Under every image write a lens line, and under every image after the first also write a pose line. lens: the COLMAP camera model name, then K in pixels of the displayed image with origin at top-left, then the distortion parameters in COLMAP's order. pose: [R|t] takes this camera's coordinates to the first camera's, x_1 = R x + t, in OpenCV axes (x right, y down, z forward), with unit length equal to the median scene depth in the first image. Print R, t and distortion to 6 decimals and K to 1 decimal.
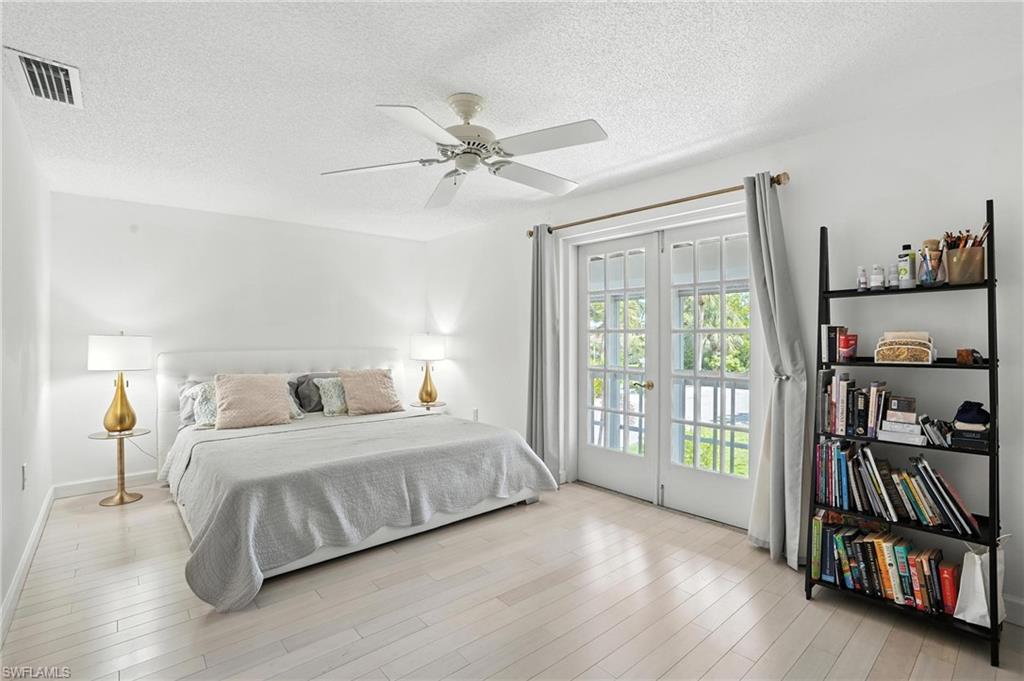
lens RADIAL K [[478.6, 0, 512.0], [0, 478.6, 340.5], [0, 0, 1]] dist [-0.056997, 0.020231]
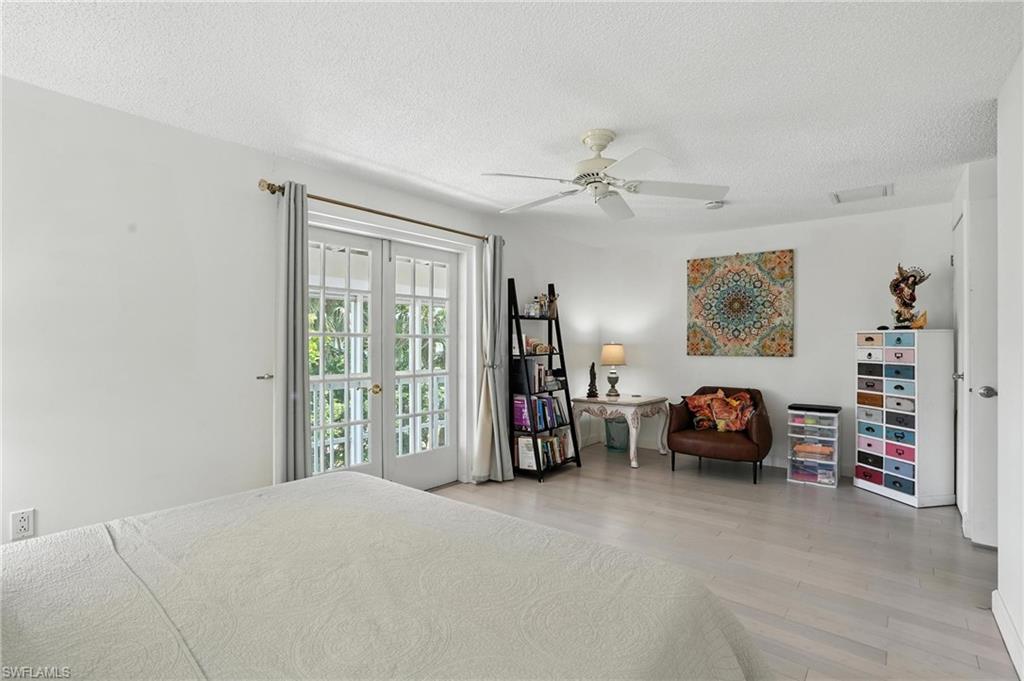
lens RADIAL K [[478.6, 0, 512.0], [0, 478.6, 340.5], [0, 0, 1]] dist [-0.056997, 0.020231]
pose [[-0.167563, -0.000946, 0.985861, -0.700079], [0.007373, 0.999970, 0.002212, -0.008766], [-0.985834, 0.007639, -0.167551, 0.826606]]
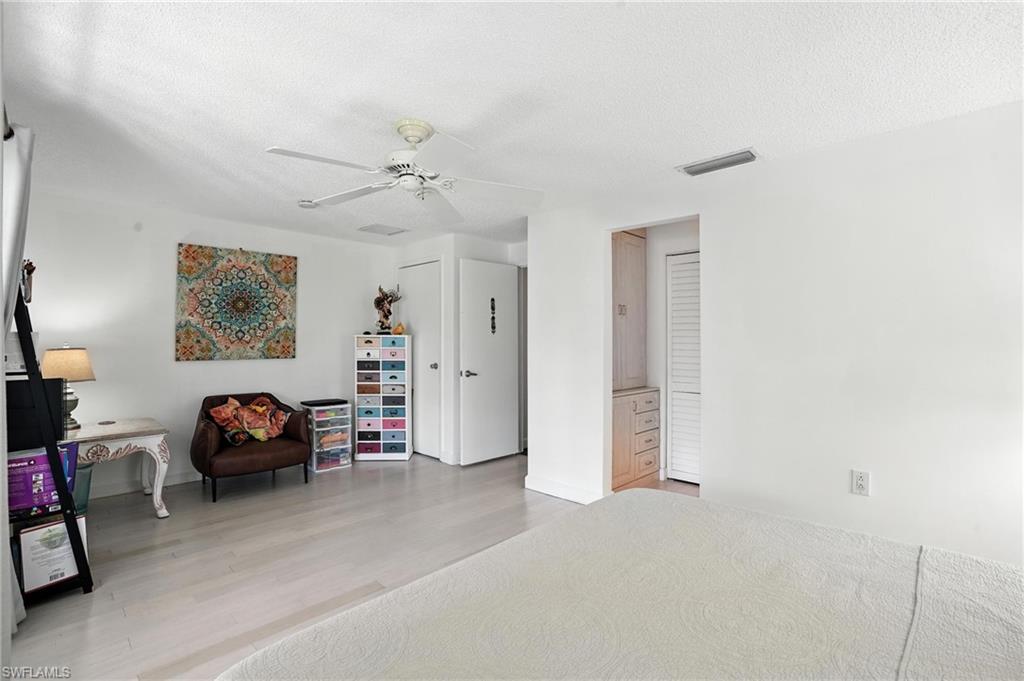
lens RADIAL K [[478.6, 0, 512.0], [0, 478.6, 340.5], [0, 0, 1]] dist [-0.056997, 0.020231]
pose [[-0.996542, -0.004047, -0.082997, -0.135518], [-0.004615, 0.999967, 0.006647, -0.017740], [0.082968, 0.007007, -0.996528, 1.230322]]
